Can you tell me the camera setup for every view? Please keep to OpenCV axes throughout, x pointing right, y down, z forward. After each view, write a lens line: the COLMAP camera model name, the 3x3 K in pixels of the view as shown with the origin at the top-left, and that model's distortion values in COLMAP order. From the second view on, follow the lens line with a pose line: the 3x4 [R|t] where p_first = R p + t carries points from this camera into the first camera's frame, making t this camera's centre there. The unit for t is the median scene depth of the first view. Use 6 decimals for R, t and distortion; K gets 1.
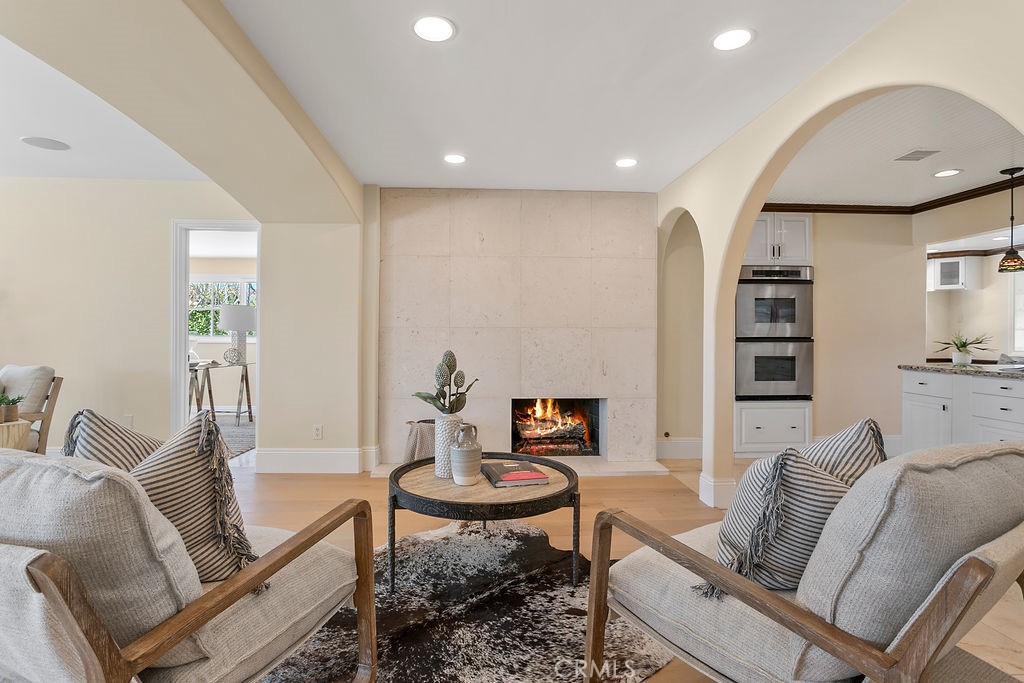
lens RADIAL K [[514.5, 0, 505.1], [0, 514.5, 335.9], [0, 0, 1]] dist [-0.000580, 0.000658]
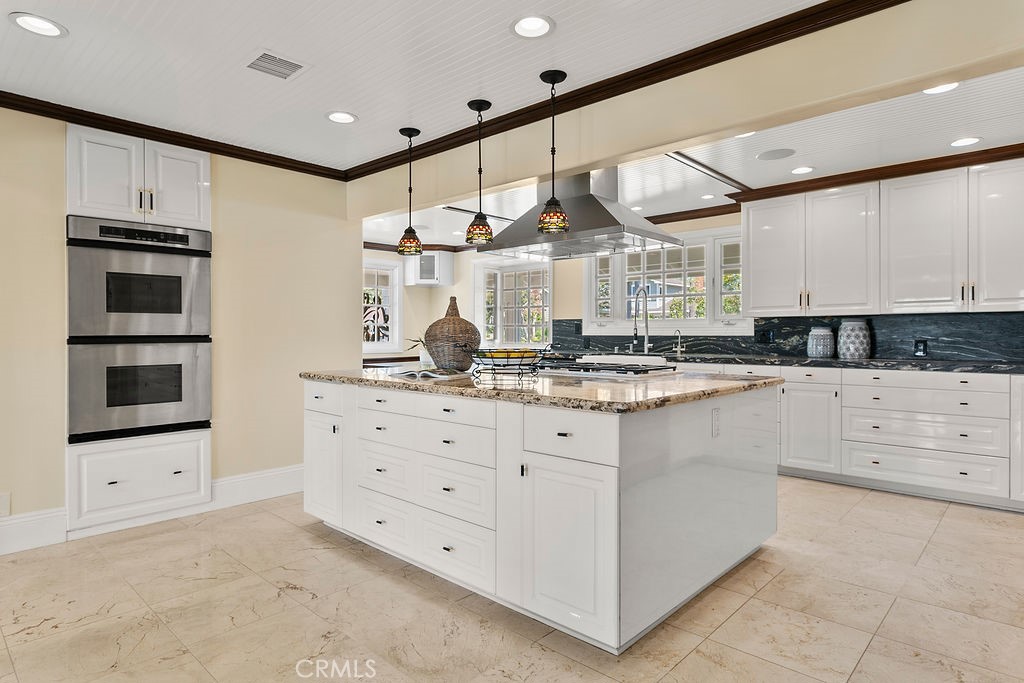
lens RADIAL K [[593.1, 0, 512.0], [0, 593.1, 341.5], [0, 0, 1]] dist [-0.006453, -0.001028]
pose [[0.718313, -0.013505, 0.695589, 0.341011], [0.003692, 0.999871, 0.015600, 0.000035], [-0.695710, -0.008638, 0.718271, 0.157513]]
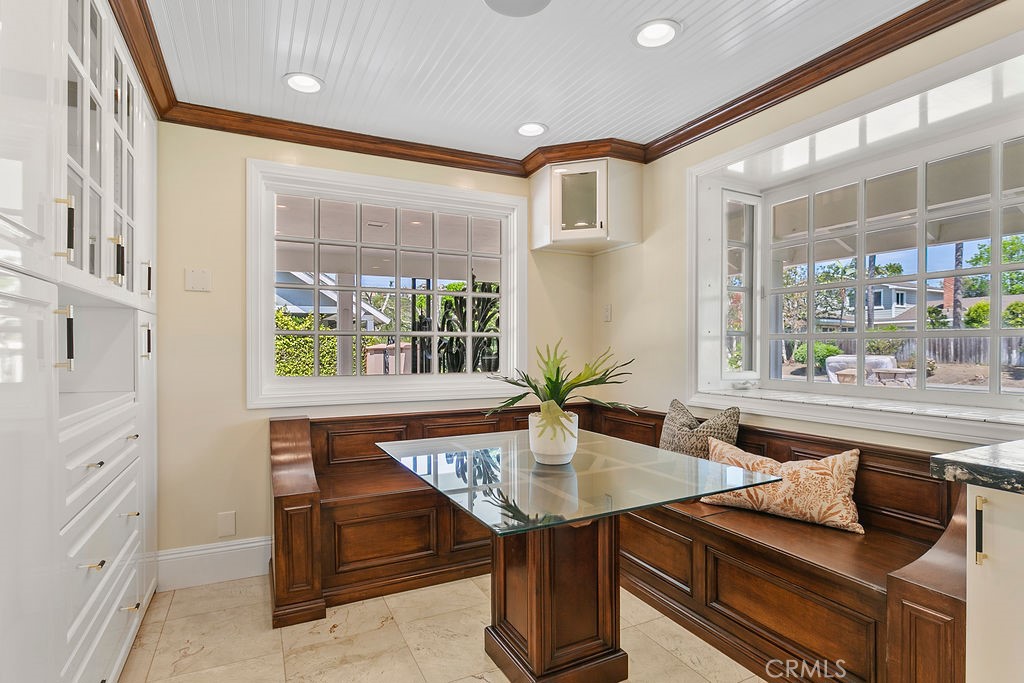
lens RADIAL K [[525.2, 0, 504.5], [0, 525.2, 345.2], [0, 0, 1]] dist [-0.012651, 0.000440]
pose [[0.921286, -0.002290, 0.388879, 1.055095], [0.002363, 0.999997, 0.000291, -0.009791], [-0.388879, 0.000651, 0.921289, 1.039091]]
